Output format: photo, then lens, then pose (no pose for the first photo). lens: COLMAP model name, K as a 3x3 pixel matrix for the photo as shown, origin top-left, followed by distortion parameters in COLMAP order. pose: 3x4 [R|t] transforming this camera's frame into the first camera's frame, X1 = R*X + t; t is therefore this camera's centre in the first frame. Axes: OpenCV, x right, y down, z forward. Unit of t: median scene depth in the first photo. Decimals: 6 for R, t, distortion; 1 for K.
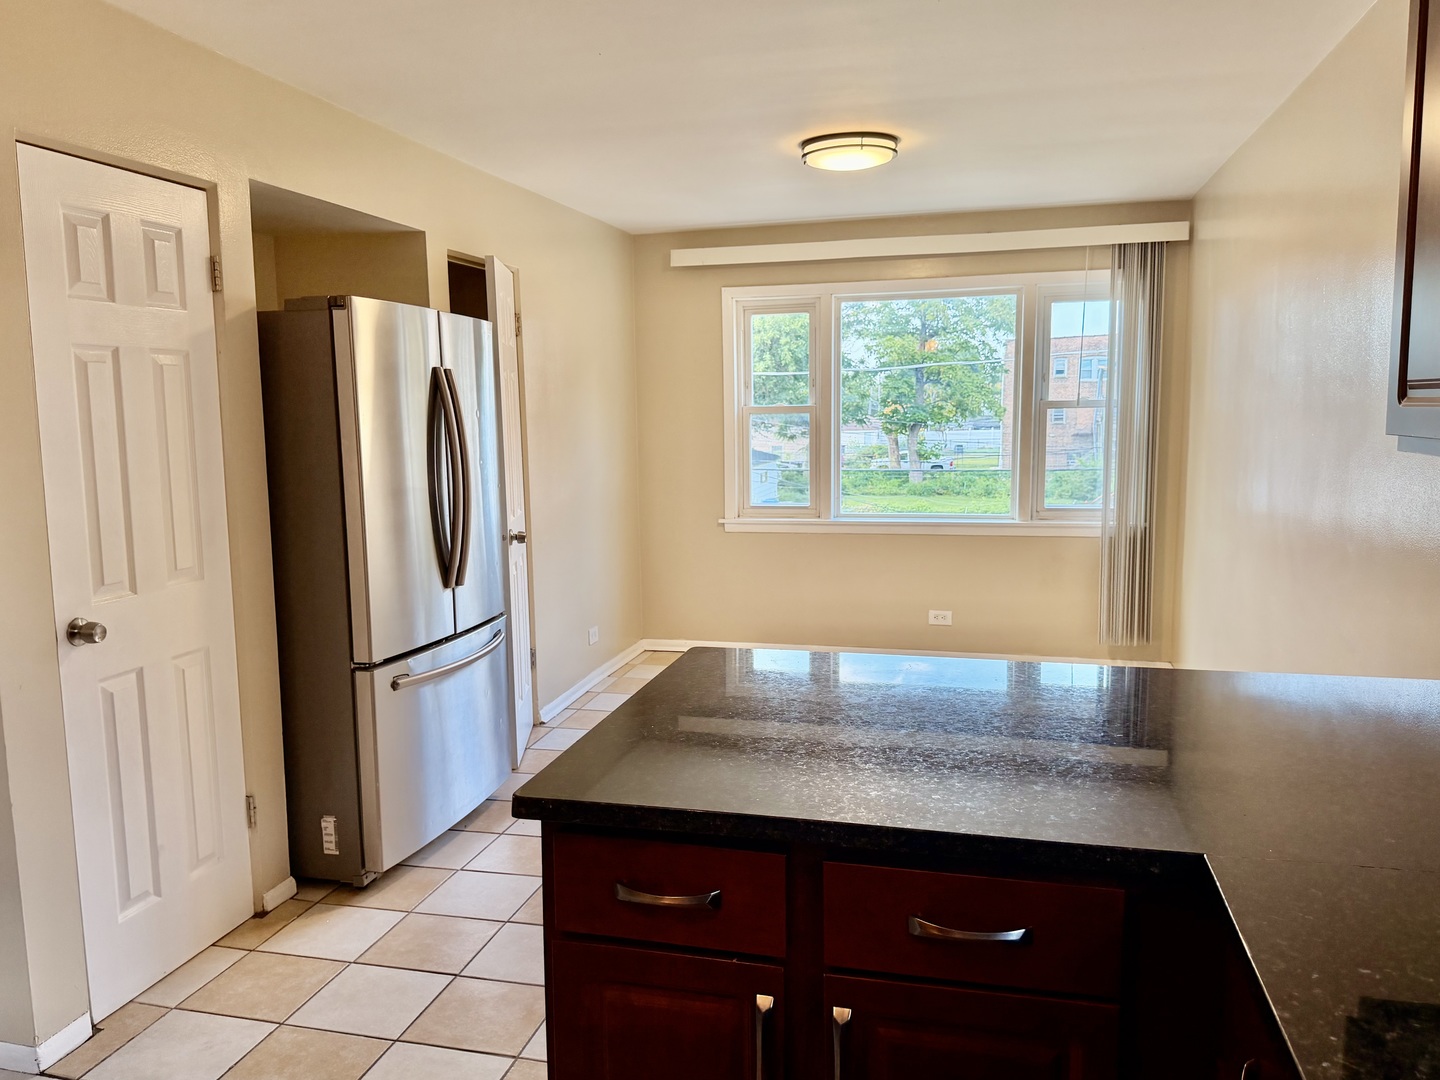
lens RADIAL K [[1072.4, 0, 720.0], [0, 1072.4, 540.0], [0, 0, 1]] dist [0.124911, -0.209097]
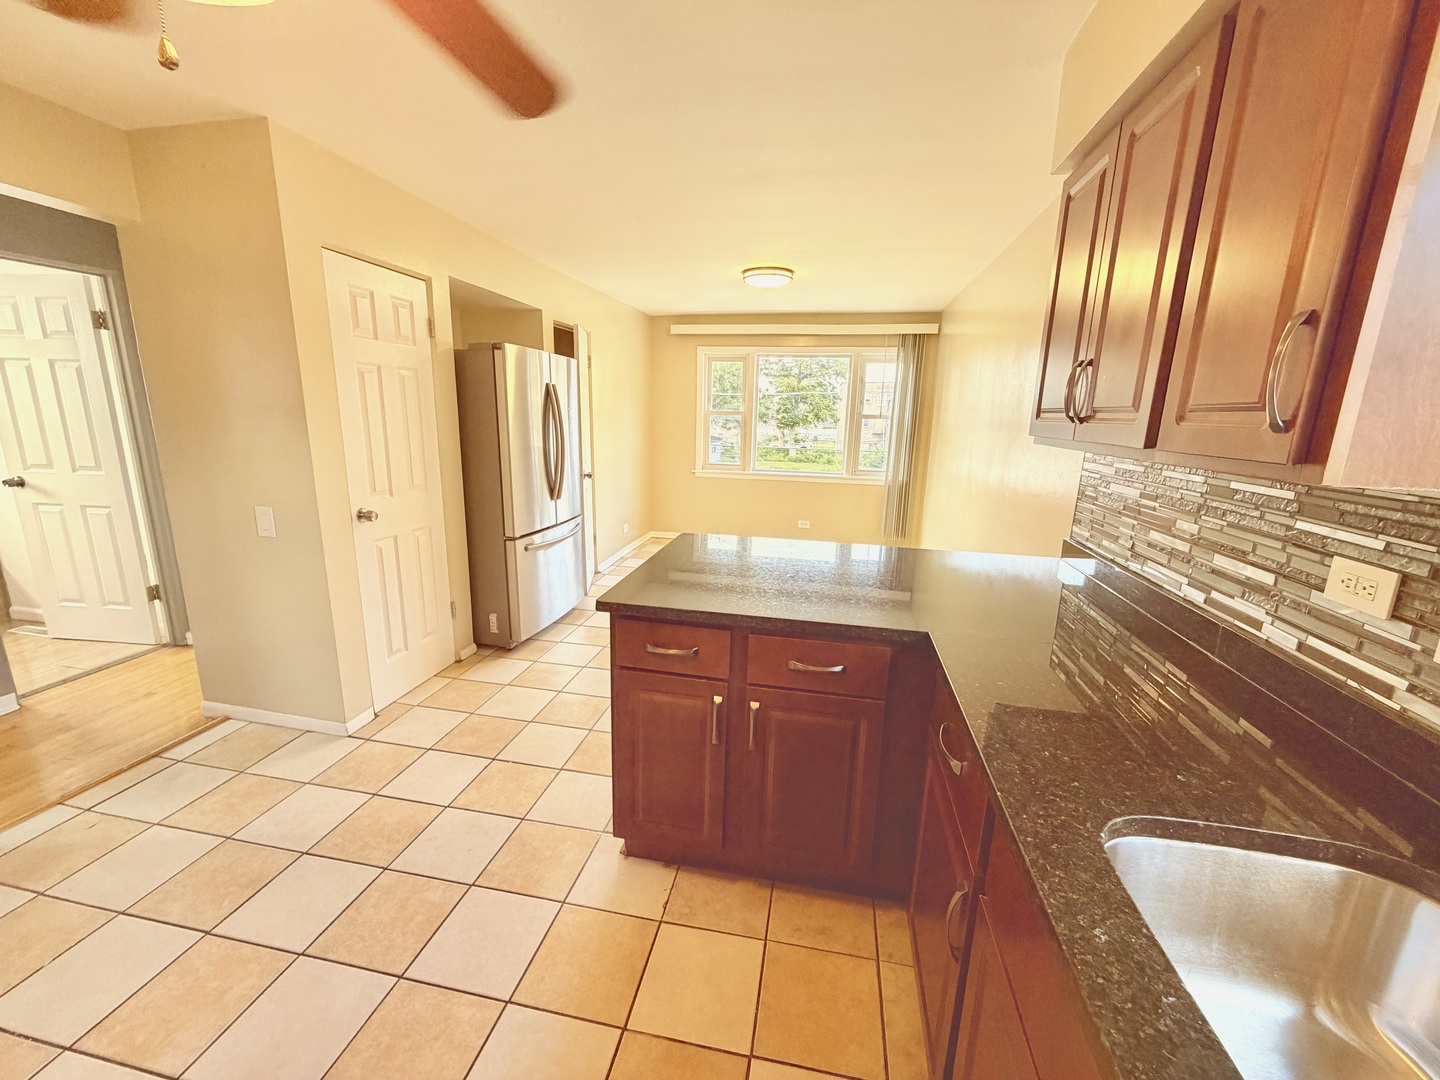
lens RADIAL K [[577.7, 0, 711.7], [0, 577.7, 536.3], [0, 0, 1]] dist [0.016562, 0.000014]
pose [[0.998015, 0.027452, 0.056676, -0.026313], [-0.032245, 0.995819, 0.085463, 0.011552], [-0.054093, -0.087120, 0.994728, -0.046152]]
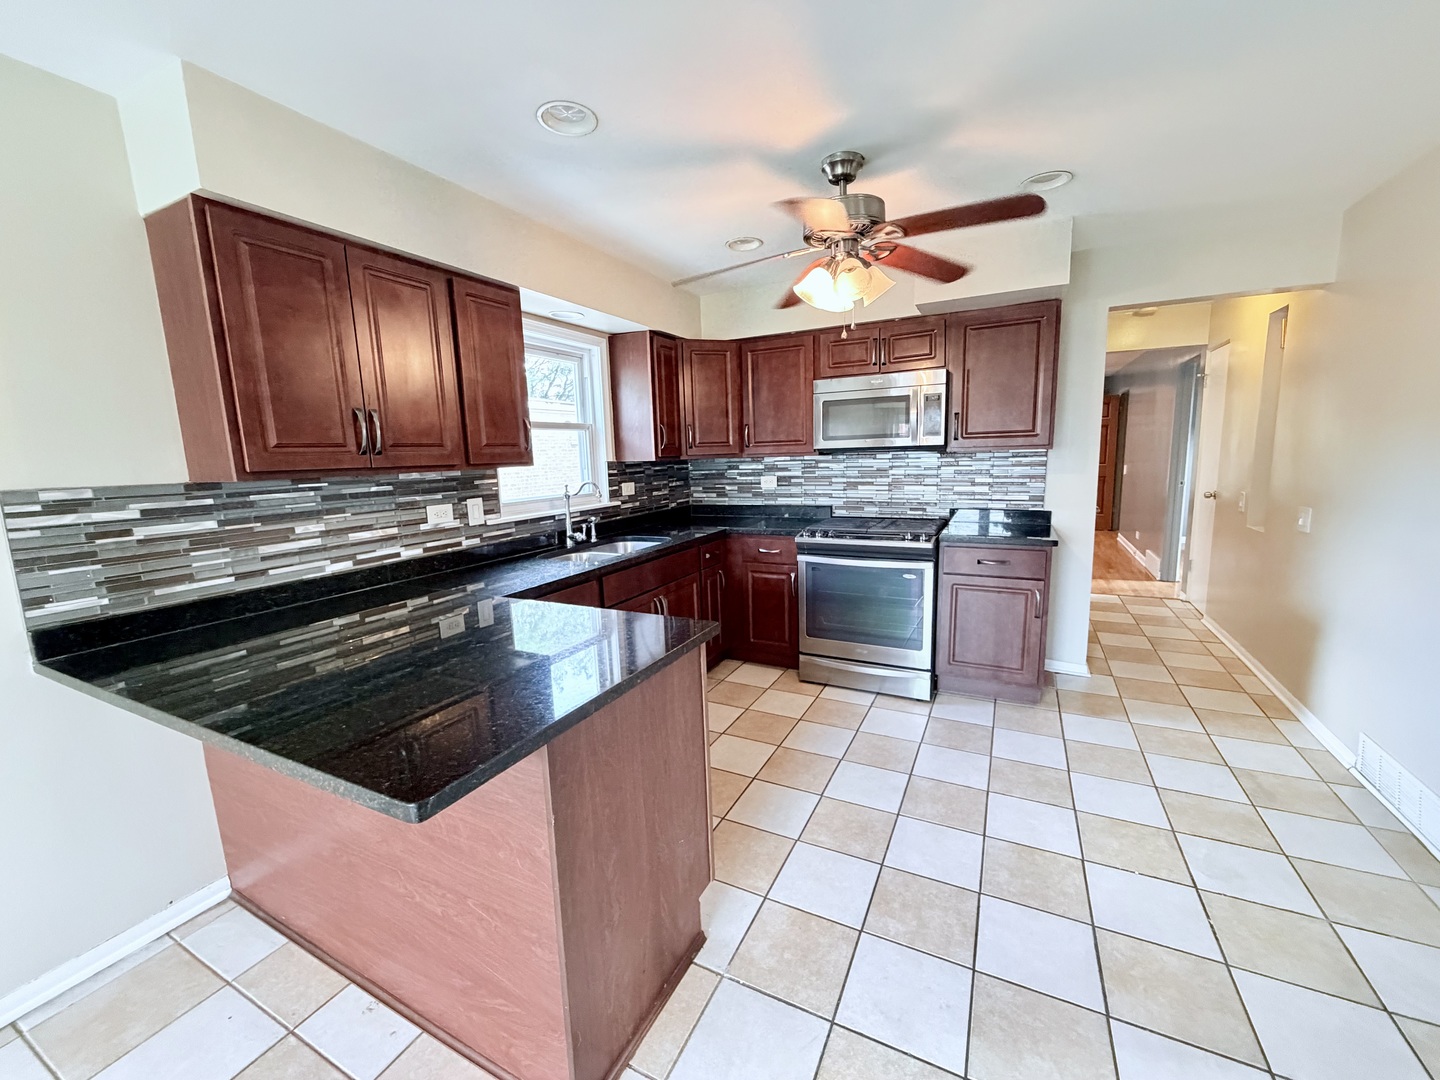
lens RADIAL K [[577.7, 0, 711.7], [0, 577.7, 536.3], [0, 0, 1]] dist [0.016562, 0.000014]
pose [[-0.973464, 0.013315, 0.228453, -0.226747], [0.075029, 0.961693, 0.263660, -0.110315], [-0.216191, 0.273805, -0.937173, 1.024307]]
